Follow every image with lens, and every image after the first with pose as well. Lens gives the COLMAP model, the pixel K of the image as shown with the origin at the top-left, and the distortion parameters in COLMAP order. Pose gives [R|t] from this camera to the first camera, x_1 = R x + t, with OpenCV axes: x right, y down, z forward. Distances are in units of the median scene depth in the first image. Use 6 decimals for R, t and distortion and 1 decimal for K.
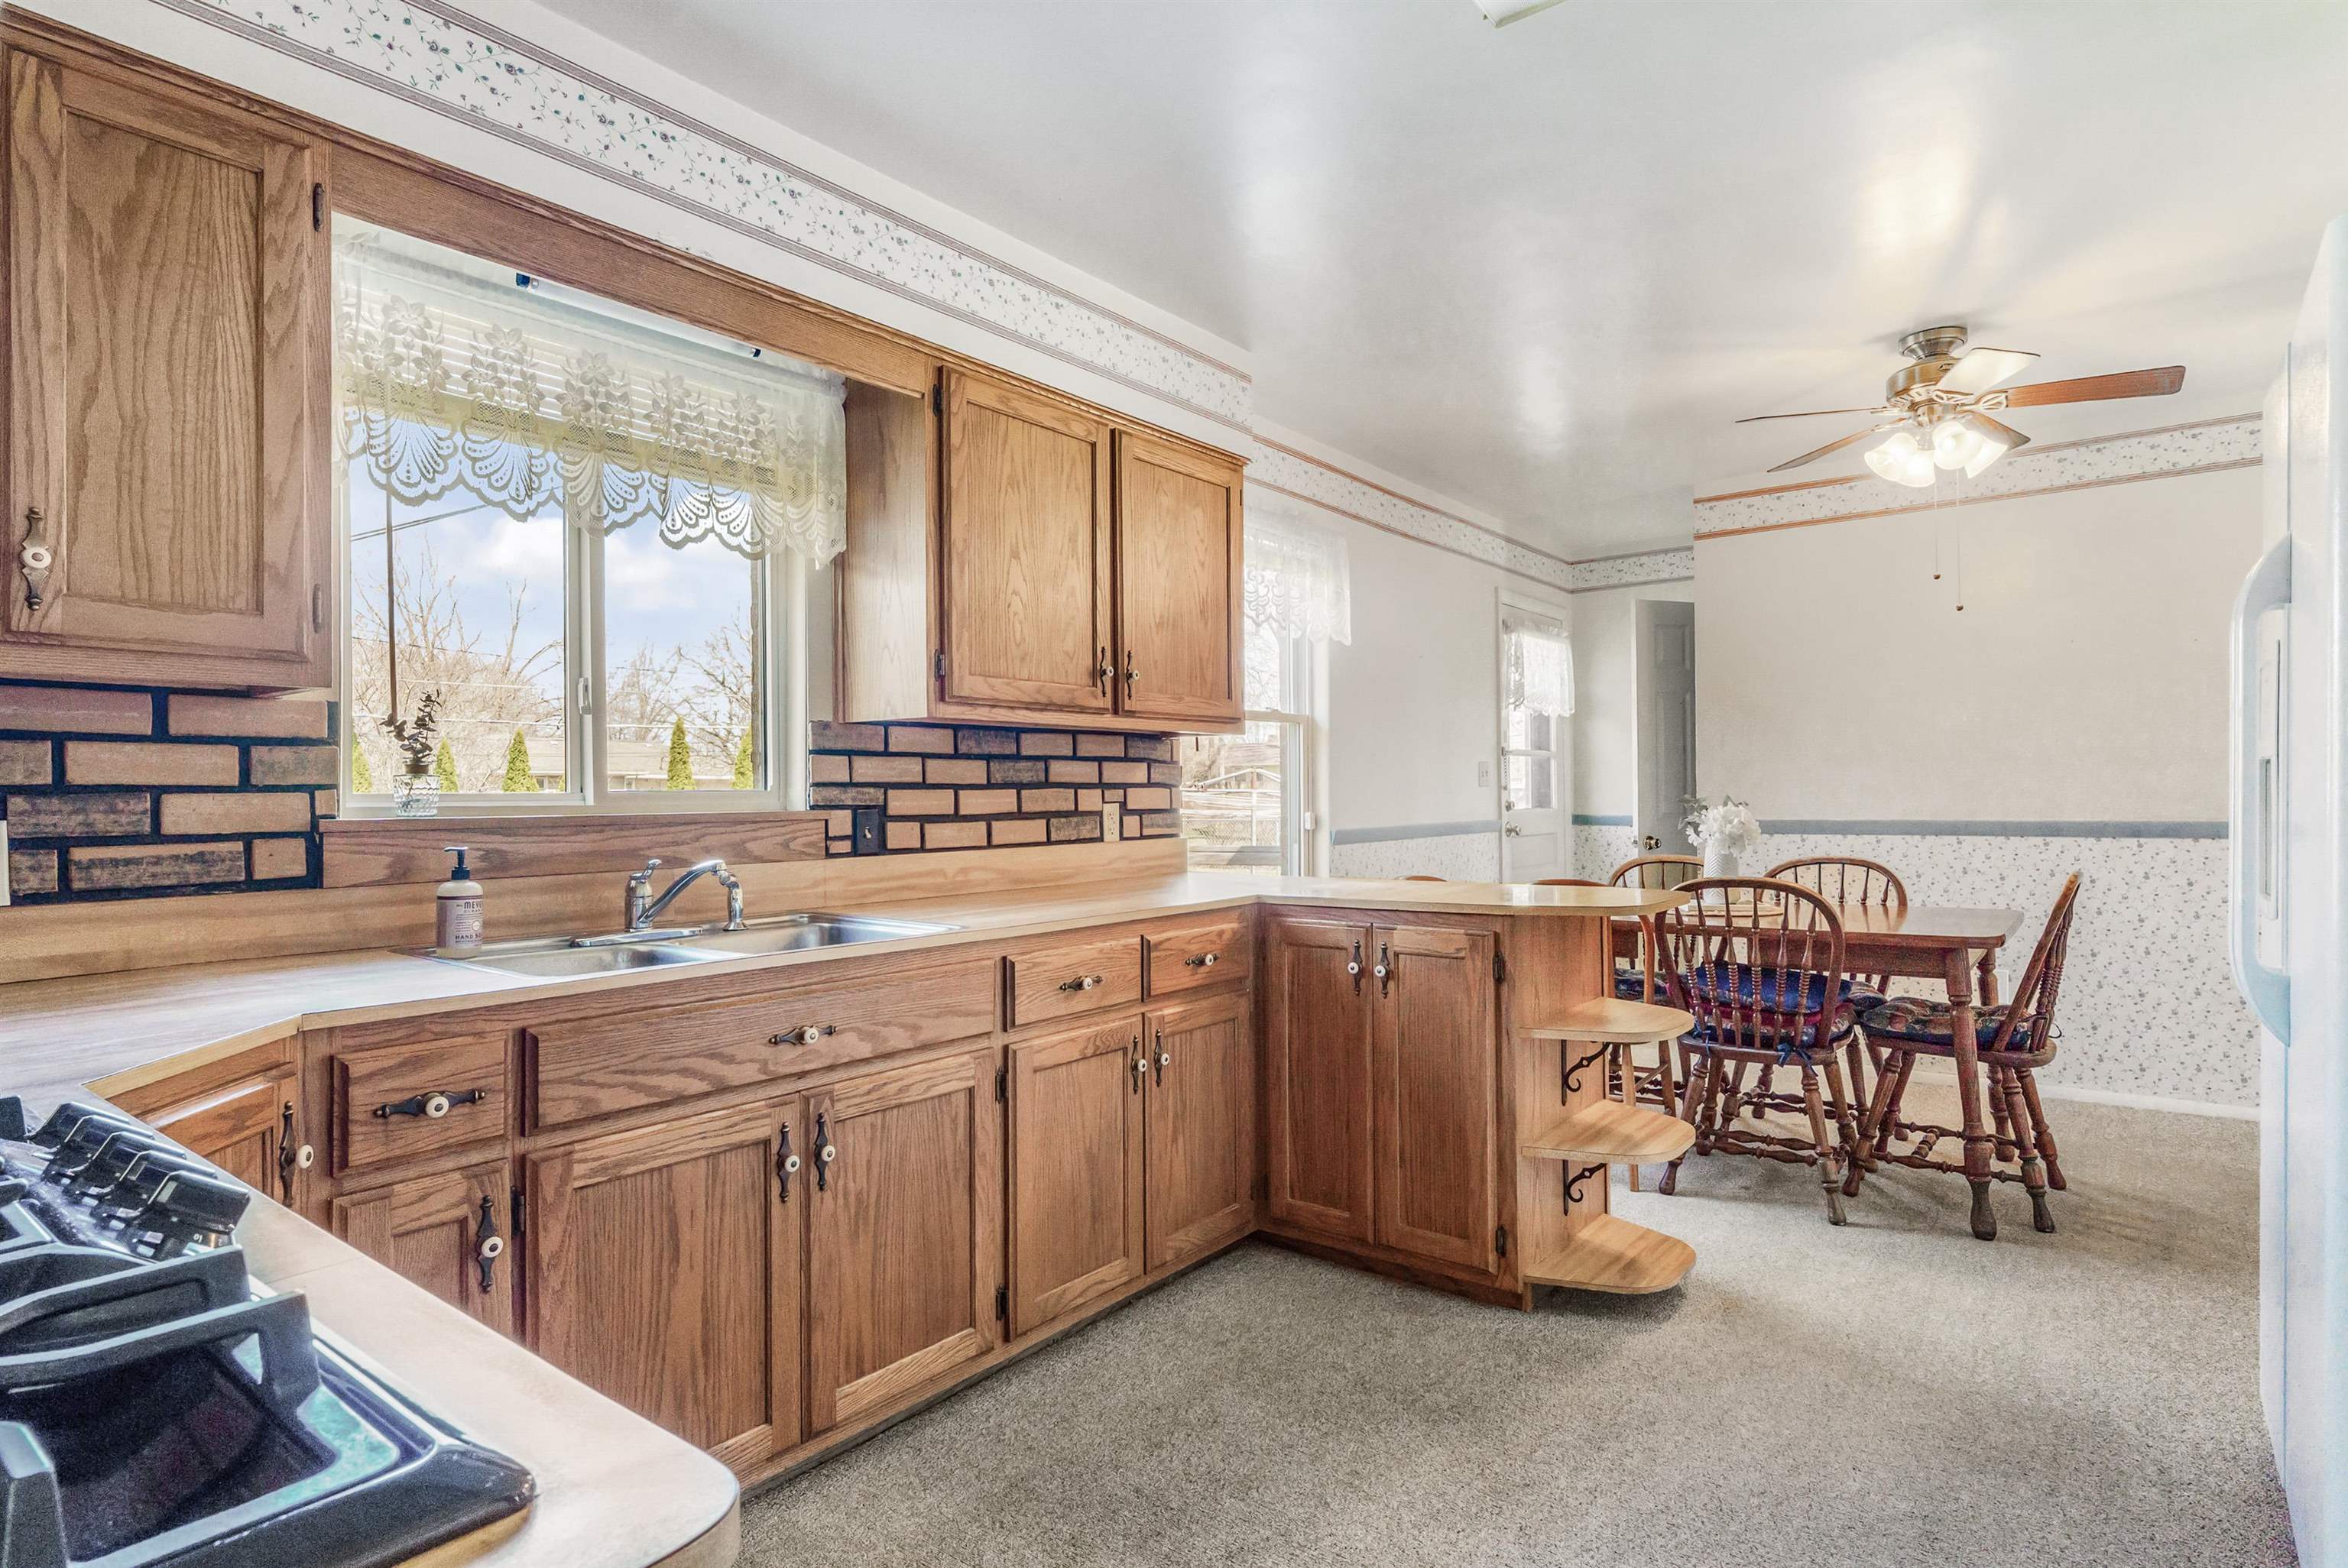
lens RADIAL K [[1209.2, 0, 1192.9], [0, 1209.2, 782.9], [0, 0, 1]] dist [-0.002929, -0.000320]
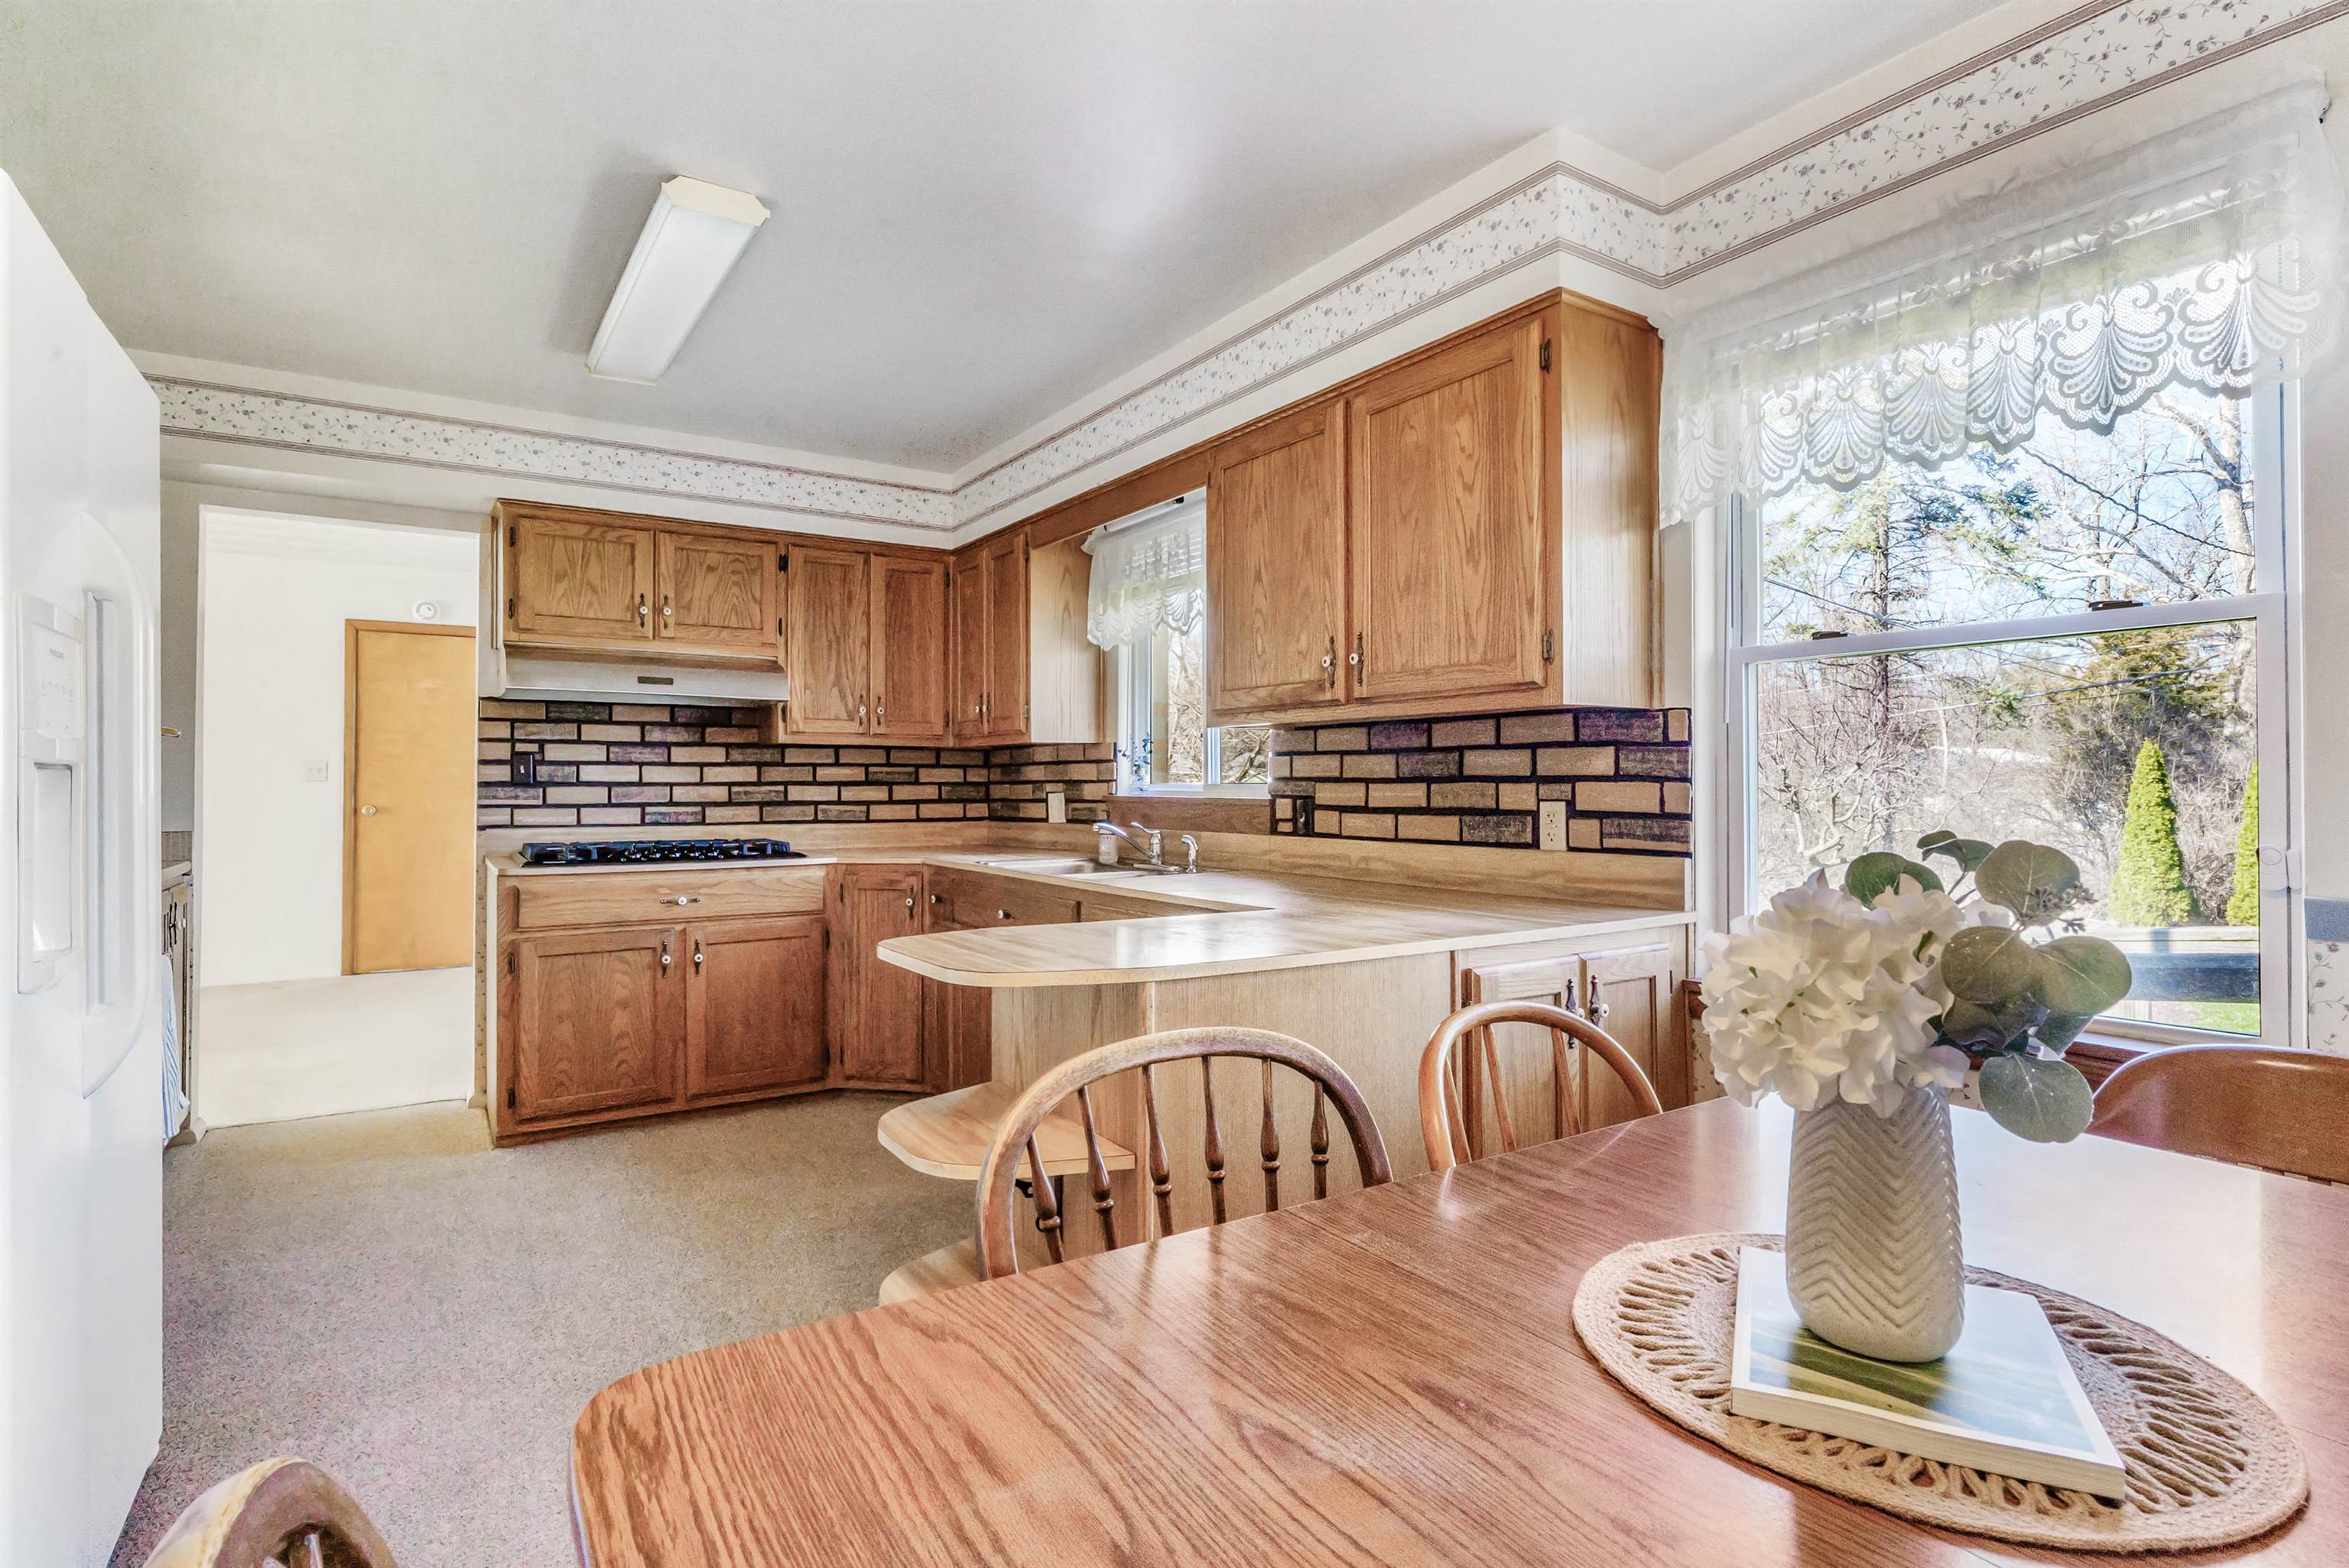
lens RADIAL K [[1154.8, 0, 1174.3], [0, 1154.8, 770.6], [0, 0, 1]] dist [-0.010958, 0.000010]
pose [[-0.323711, 0.001556, -0.946155, 0.814432], [0.013701, 0.999902, -0.003043, -0.004722], [0.946057, -0.013948, -0.323700, 1.147621]]
